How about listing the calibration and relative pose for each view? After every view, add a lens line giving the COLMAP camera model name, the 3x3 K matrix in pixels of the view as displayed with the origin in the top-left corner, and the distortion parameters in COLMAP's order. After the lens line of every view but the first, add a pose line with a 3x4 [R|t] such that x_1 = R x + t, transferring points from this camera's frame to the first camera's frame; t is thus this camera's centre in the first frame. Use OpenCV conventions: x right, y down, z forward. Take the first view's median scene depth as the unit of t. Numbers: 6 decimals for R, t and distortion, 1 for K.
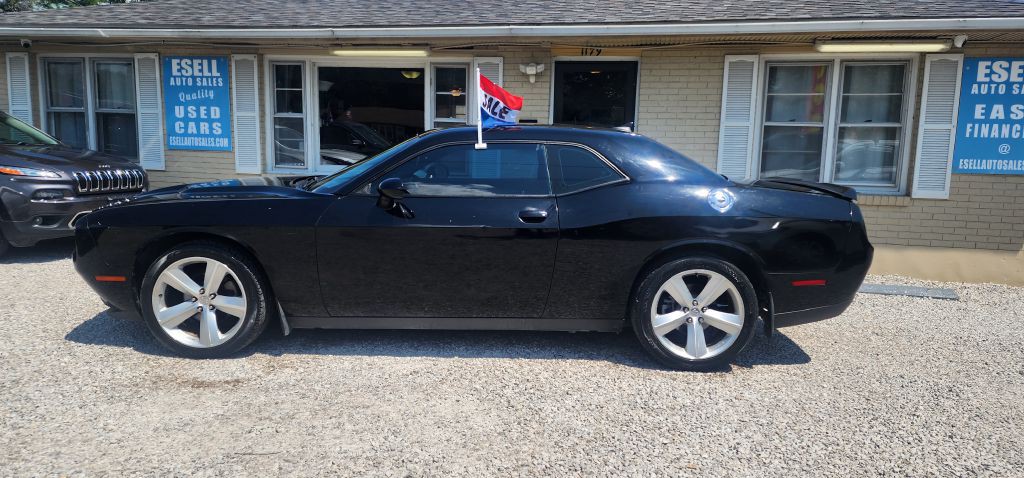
lens RADIAL K [[687.4, 0, 521.5], [0, 687.4, 242.7], [0, 0, 1]] dist [0.069821, -0.068561]
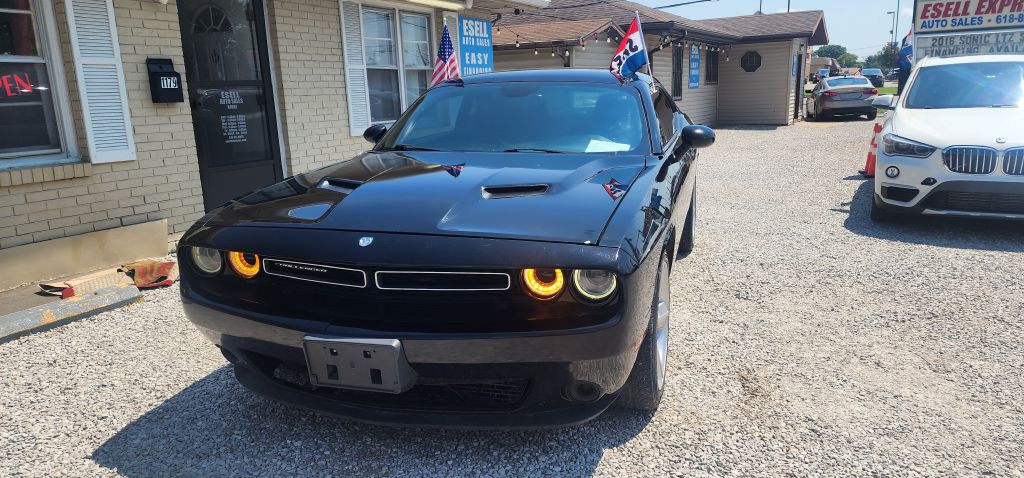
lens RADIAL K [[687.4, 0, 534.1], [0, 687.4, 250.1], [0, 0, 1]] dist [0.069821, -0.068561]
pose [[0.268385, -0.251013, 0.930033, -0.650301], [0.164705, 0.963195, 0.212433, -0.091916], [-0.949127, 0.096167, 0.299850, 0.508950]]
